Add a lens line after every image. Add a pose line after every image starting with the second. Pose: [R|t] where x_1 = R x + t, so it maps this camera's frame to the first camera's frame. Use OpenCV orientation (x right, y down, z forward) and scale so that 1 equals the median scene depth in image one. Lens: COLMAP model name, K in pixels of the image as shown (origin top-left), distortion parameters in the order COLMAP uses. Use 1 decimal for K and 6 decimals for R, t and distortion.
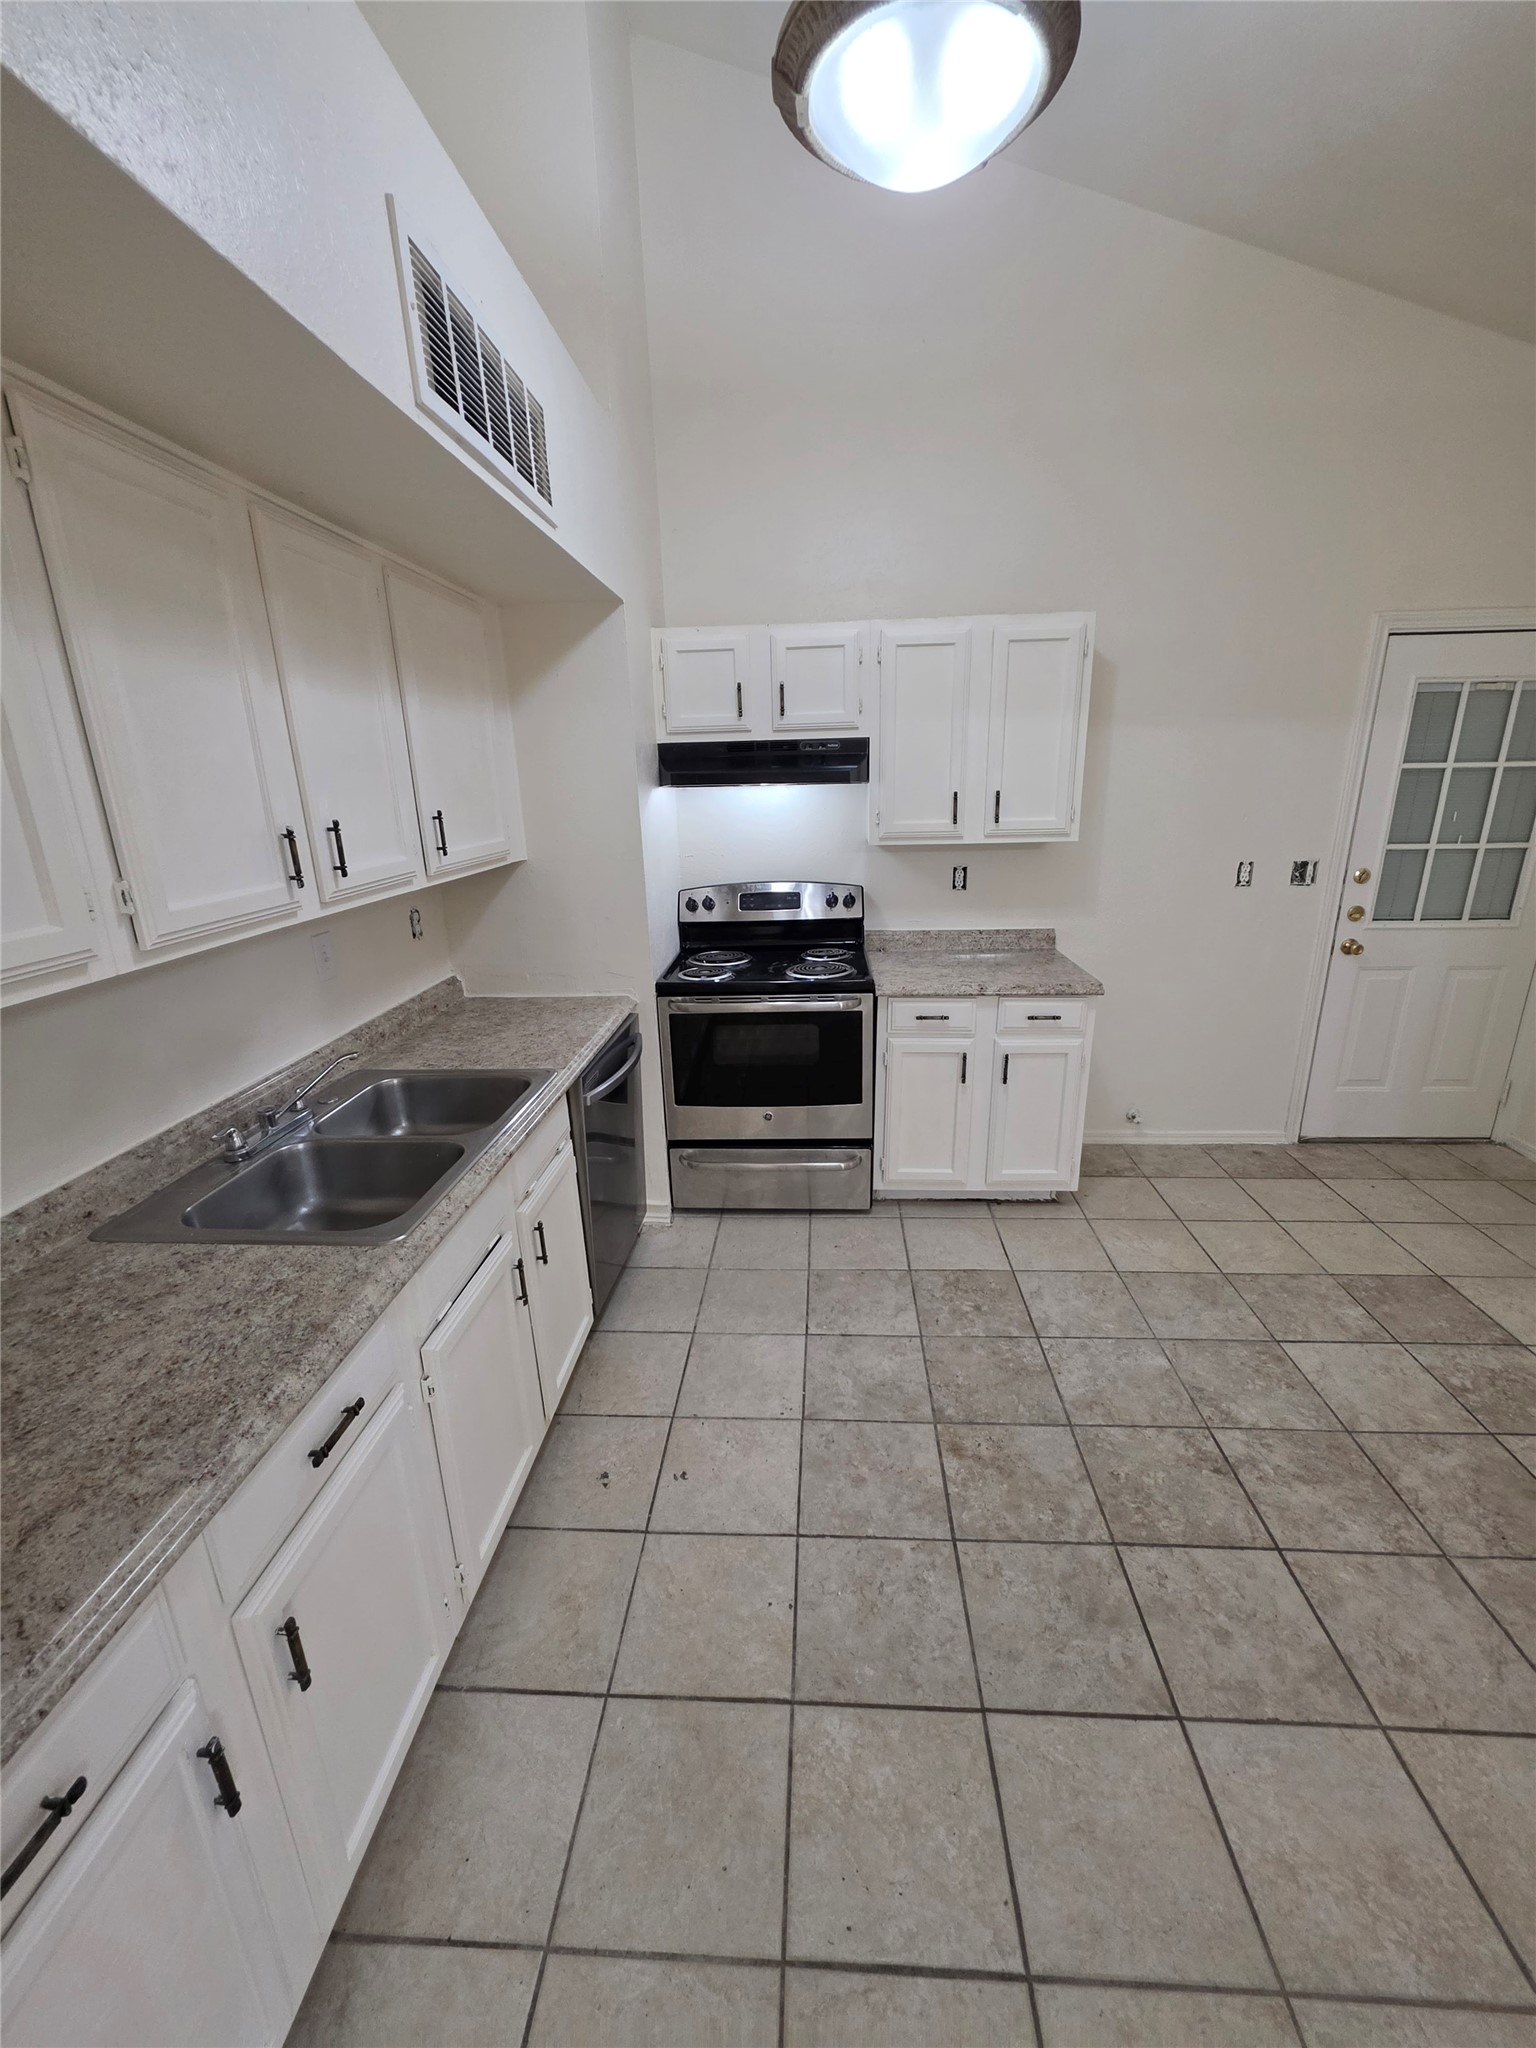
lens RADIAL K [[835.5, 0, 794.9], [0, 835.5, 1022.0], [0, 0, 1]] dist [-0.000238, -0.000009]
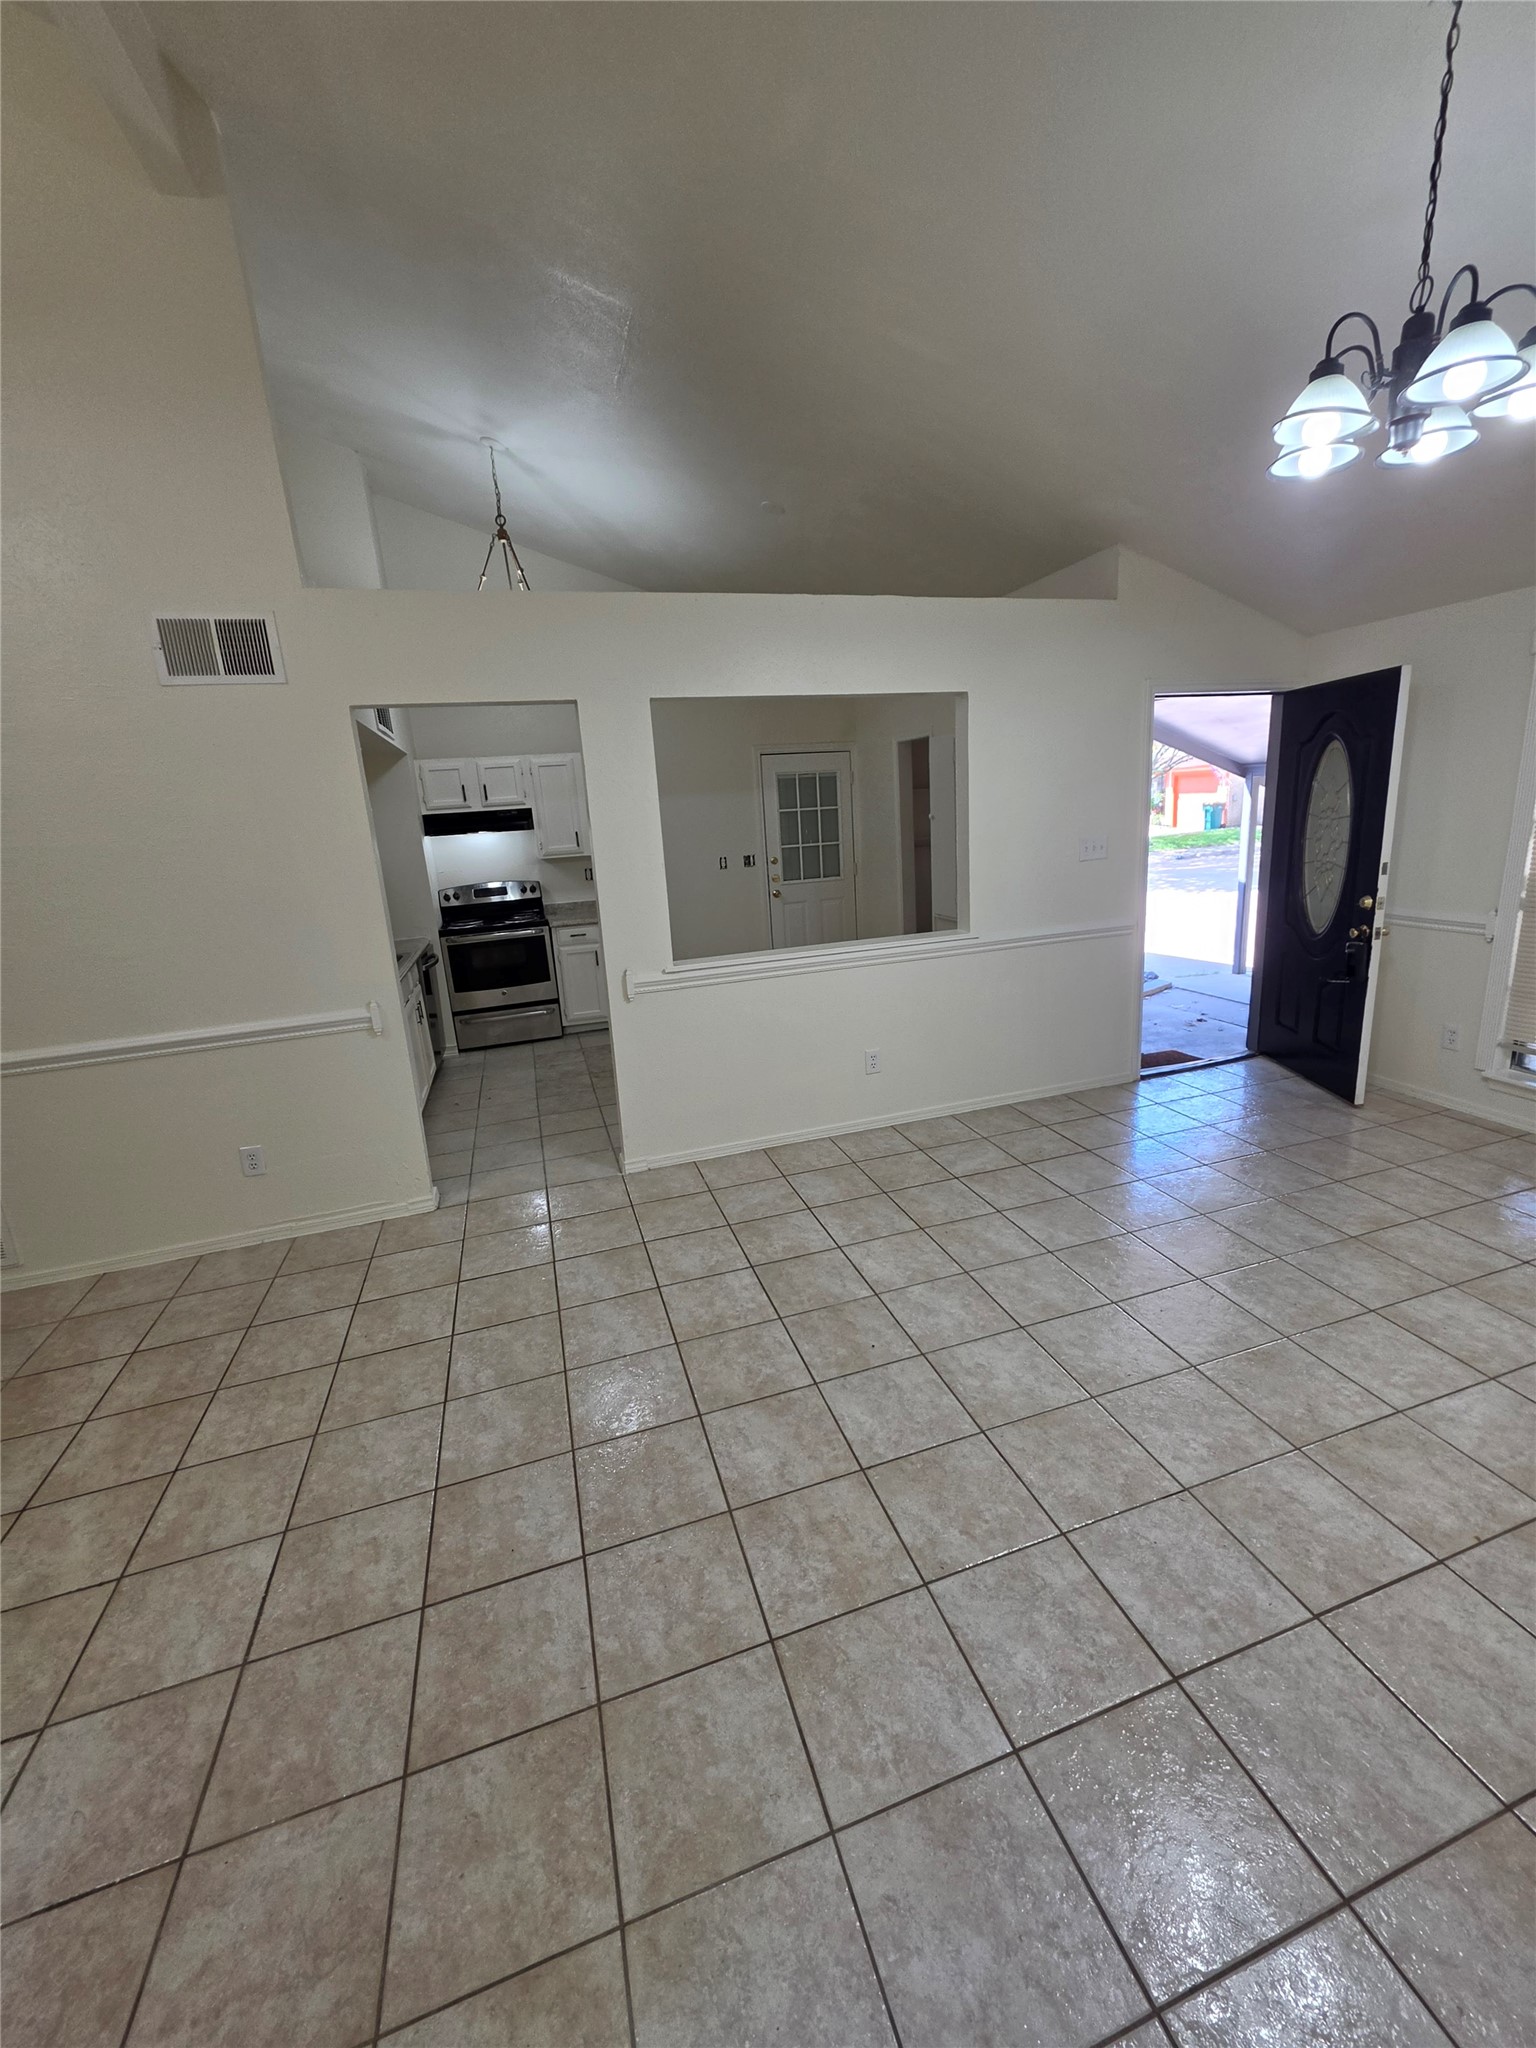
lens RADIAL K [[835.5, 0, 794.9], [0, 835.5, 1022.0], [0, 0, 1]] dist [-0.000238, -0.000009]
pose [[0.936873, -0.122162, 0.327636, -0.042855], [0.141073, 0.989398, -0.034491, 0.345041], [-0.319949, 0.078534, 0.944174, -1.112929]]
